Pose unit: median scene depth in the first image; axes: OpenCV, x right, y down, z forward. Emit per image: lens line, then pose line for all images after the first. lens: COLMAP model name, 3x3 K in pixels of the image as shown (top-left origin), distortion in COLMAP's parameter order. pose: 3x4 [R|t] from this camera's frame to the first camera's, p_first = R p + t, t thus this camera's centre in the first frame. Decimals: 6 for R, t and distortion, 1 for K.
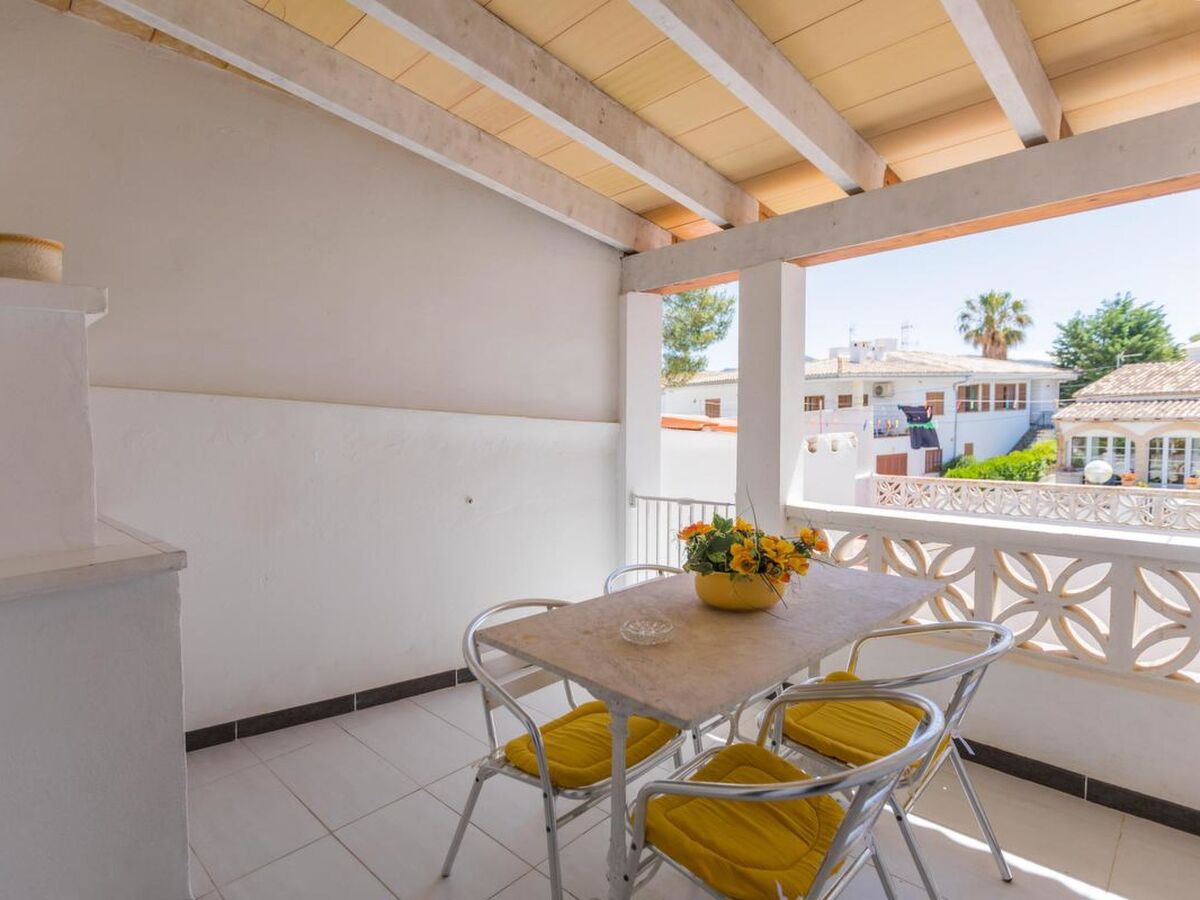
lens RADIAL K [[601.1, 0, 600.0], [0, 601.1, 450.0], [0, 0, 1]] dist [0.002383, 0.000073]
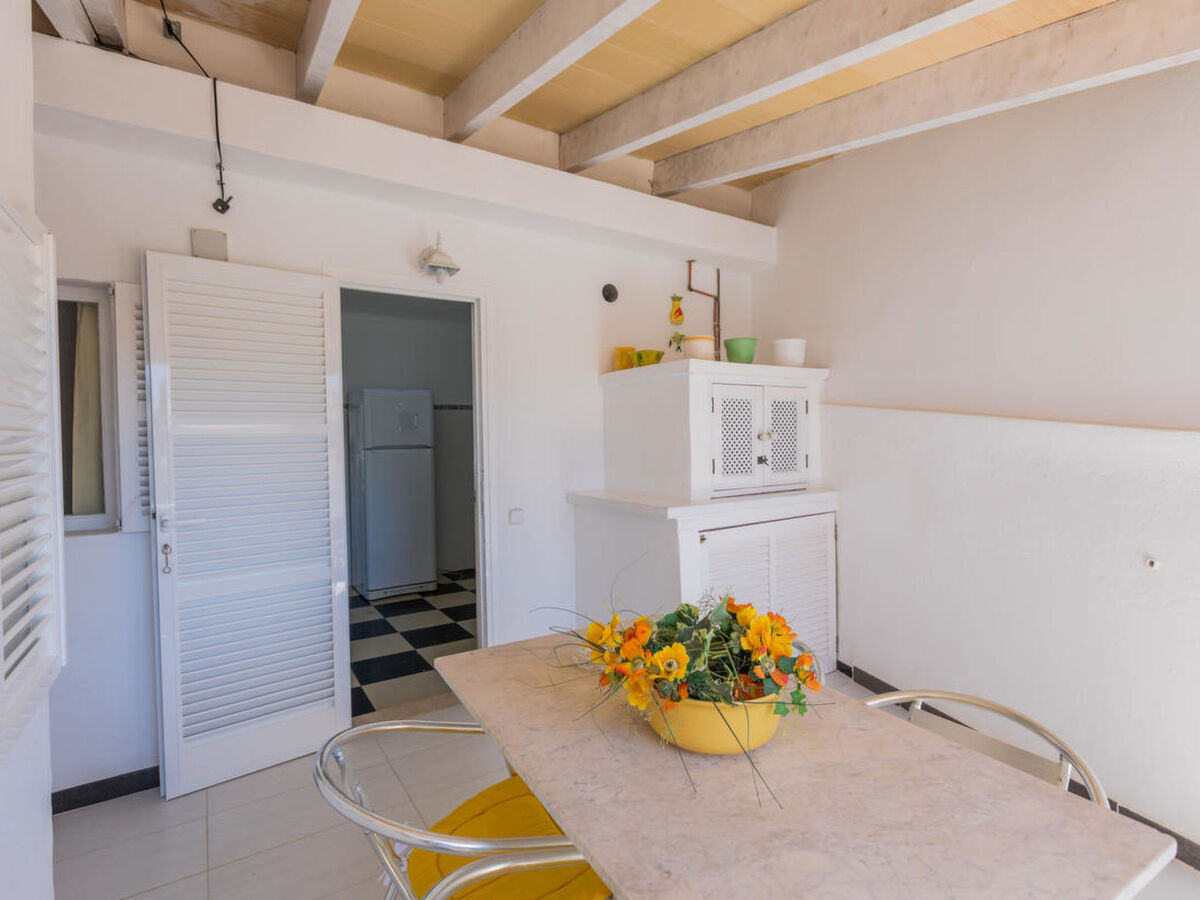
lens RADIAL K [[549.5, 0, 618.0], [0, 549.5, 450.9], [0, 0, 1]] dist [0.001790, 0.000255]
pose [[-0.122673, 0.065228, -0.990301, 0.768953], [-0.040870, 0.996659, 0.070710, -0.094938], [0.991605, 0.049148, -0.119597, 0.872666]]
